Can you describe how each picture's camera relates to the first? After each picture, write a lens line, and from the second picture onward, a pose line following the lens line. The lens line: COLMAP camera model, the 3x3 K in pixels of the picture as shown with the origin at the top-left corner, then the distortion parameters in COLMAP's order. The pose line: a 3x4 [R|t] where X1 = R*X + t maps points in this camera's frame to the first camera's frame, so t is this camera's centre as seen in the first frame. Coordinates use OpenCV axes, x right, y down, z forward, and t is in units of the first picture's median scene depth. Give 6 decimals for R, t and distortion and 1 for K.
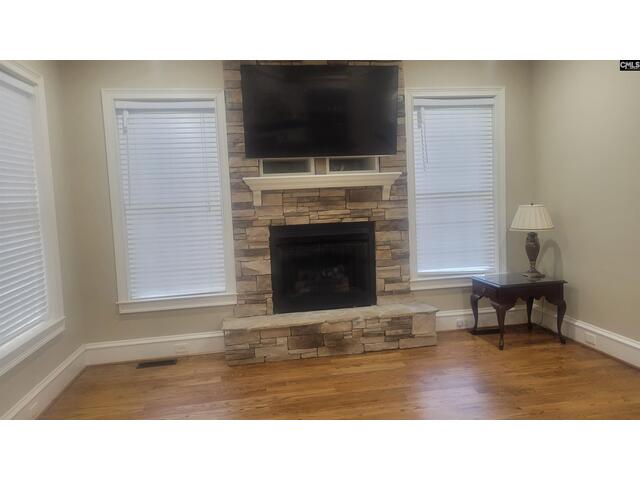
lens RADIAL K [[484.1, 0, 325.4], [0, 484.1, 234.3], [0, 0, 1]] dist [0.046563, -0.012336]
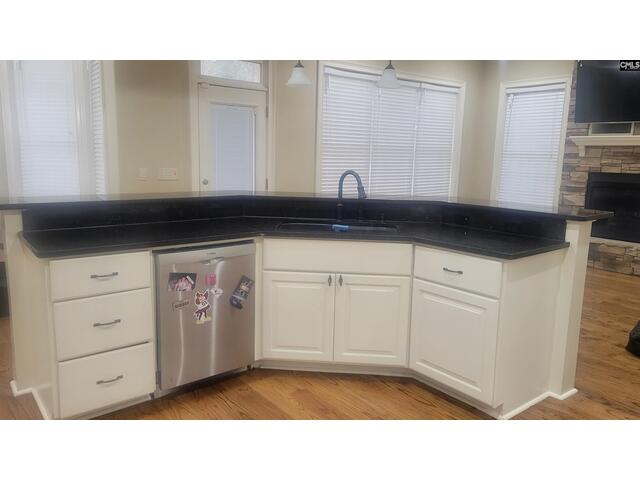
lens RADIAL K [[484.1, 0, 320.3], [0, 484.1, 238.3], [0, 0, 1]] dist [0.046563, -0.012336]
pose [[0.485350, 0.207331, -0.849382, 0.784039], [-0.118080, 0.978120, 0.171282, 0.020688], [0.866310, 0.017163, 0.499212, -0.391832]]
